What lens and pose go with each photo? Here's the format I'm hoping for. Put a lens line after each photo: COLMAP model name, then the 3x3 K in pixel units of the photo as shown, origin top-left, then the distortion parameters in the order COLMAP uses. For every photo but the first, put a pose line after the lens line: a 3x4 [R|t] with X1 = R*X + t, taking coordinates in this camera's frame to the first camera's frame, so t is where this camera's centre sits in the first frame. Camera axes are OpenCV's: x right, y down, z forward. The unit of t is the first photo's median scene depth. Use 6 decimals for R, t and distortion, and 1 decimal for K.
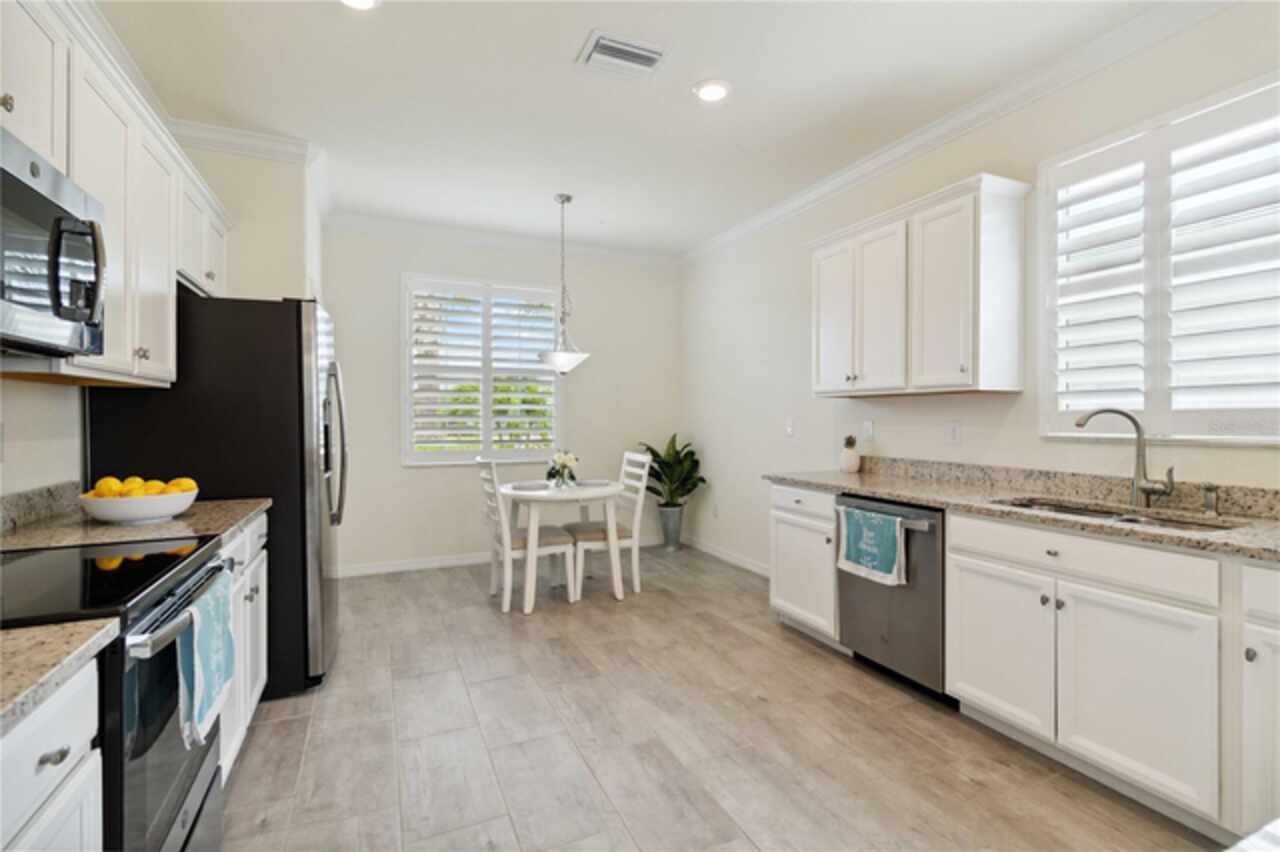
lens RADIAL K [[600.2, 0, 657.5], [0, 600.2, 405.8], [0, 0, 1]] dist [0.001609, 0.000159]
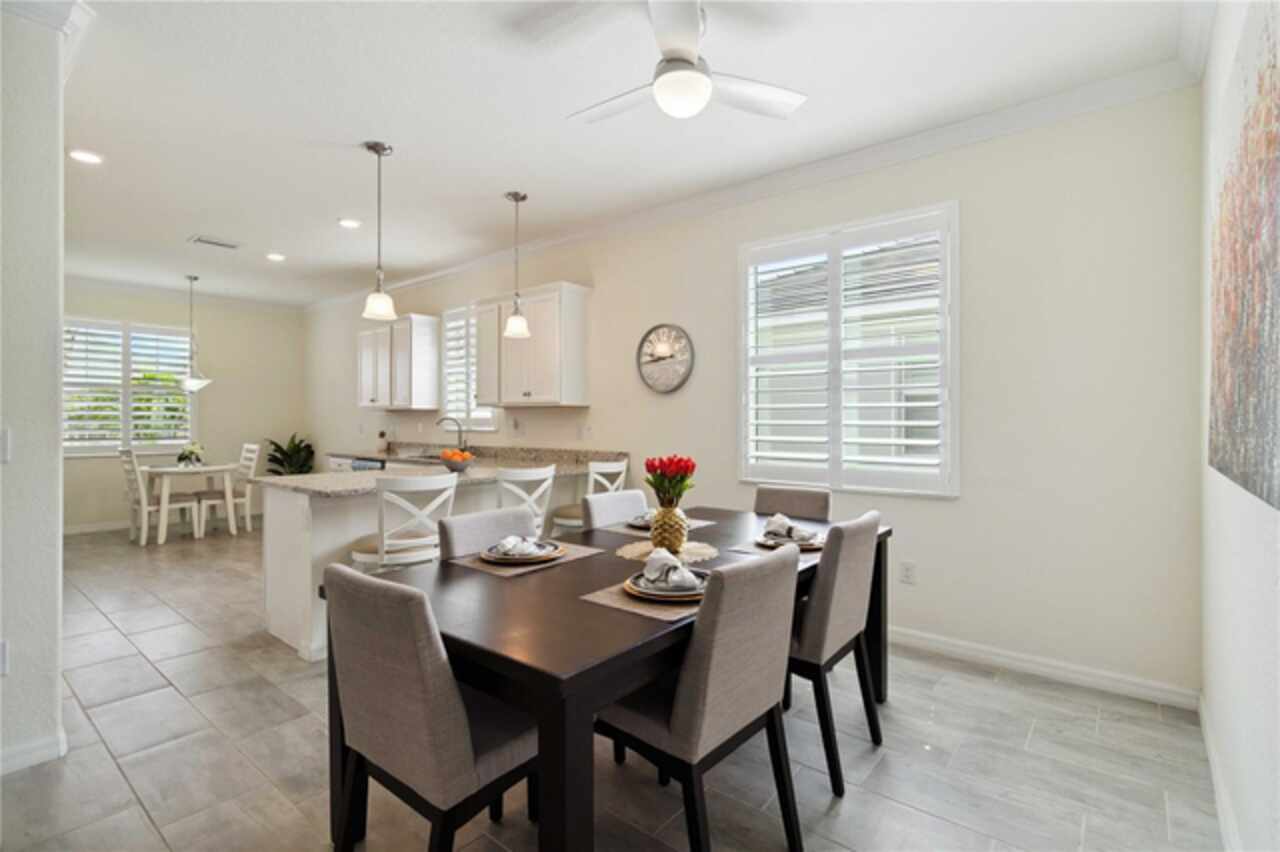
lens RADIAL K [[595.5, 0, 656.2], [0, 595.5, 418.0], [0, 0, 1]] dist [0.000480, 0.000177]
pose [[0.897082, 0.004516, 0.441840, 0.274977], [-0.009684, 0.999909, 0.009440, -0.016203], [-0.441757, -0.012747, 0.897044, -1.035647]]
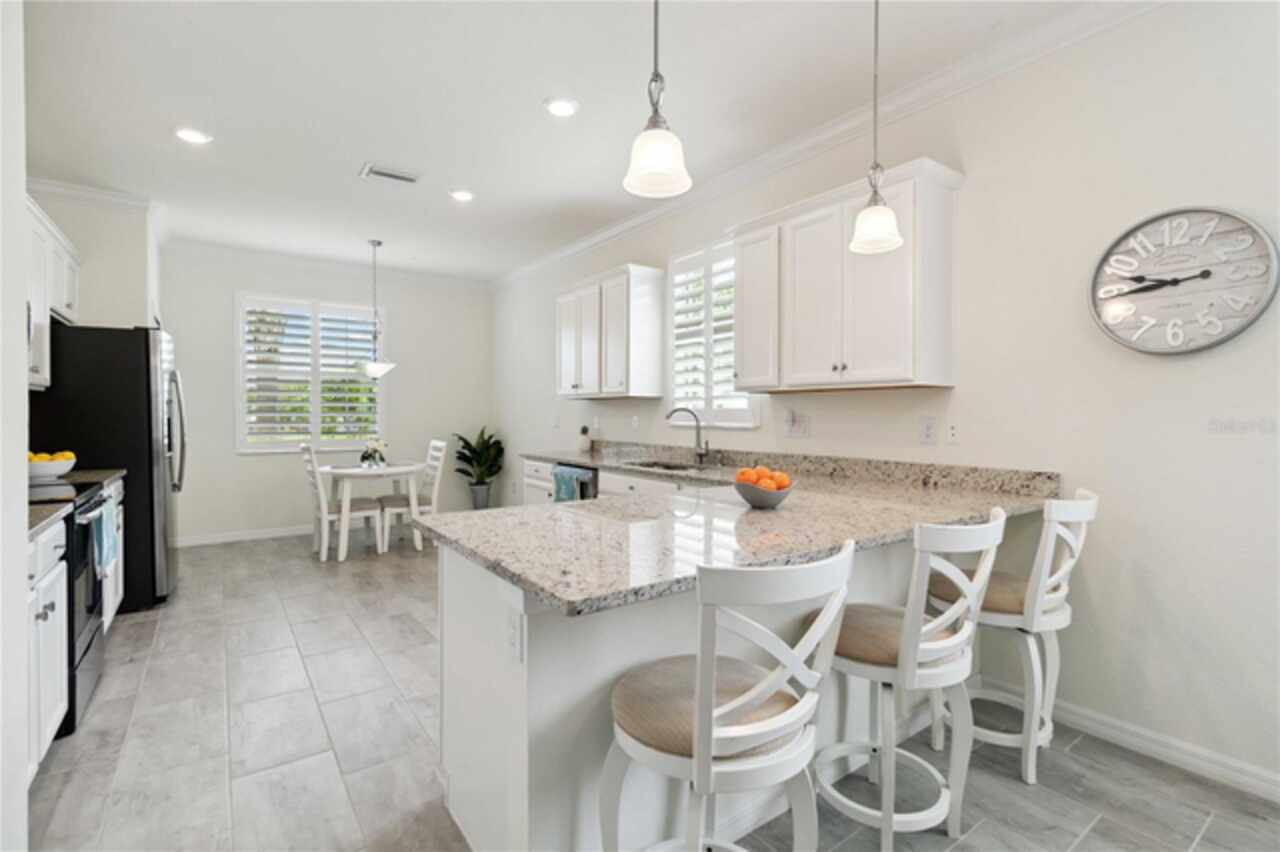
lens RADIAL K [[596.1, 0, 657.1], [0, 596.1, 410.9], [0, 0, 1]] dist [0.002052, 0.000272]
pose [[0.980279, 0.002986, 0.197594, 0.215163], [-0.005547, 0.999908, 0.012408, -0.005336], [-0.197539, -0.013260, 0.980205, -0.439787]]
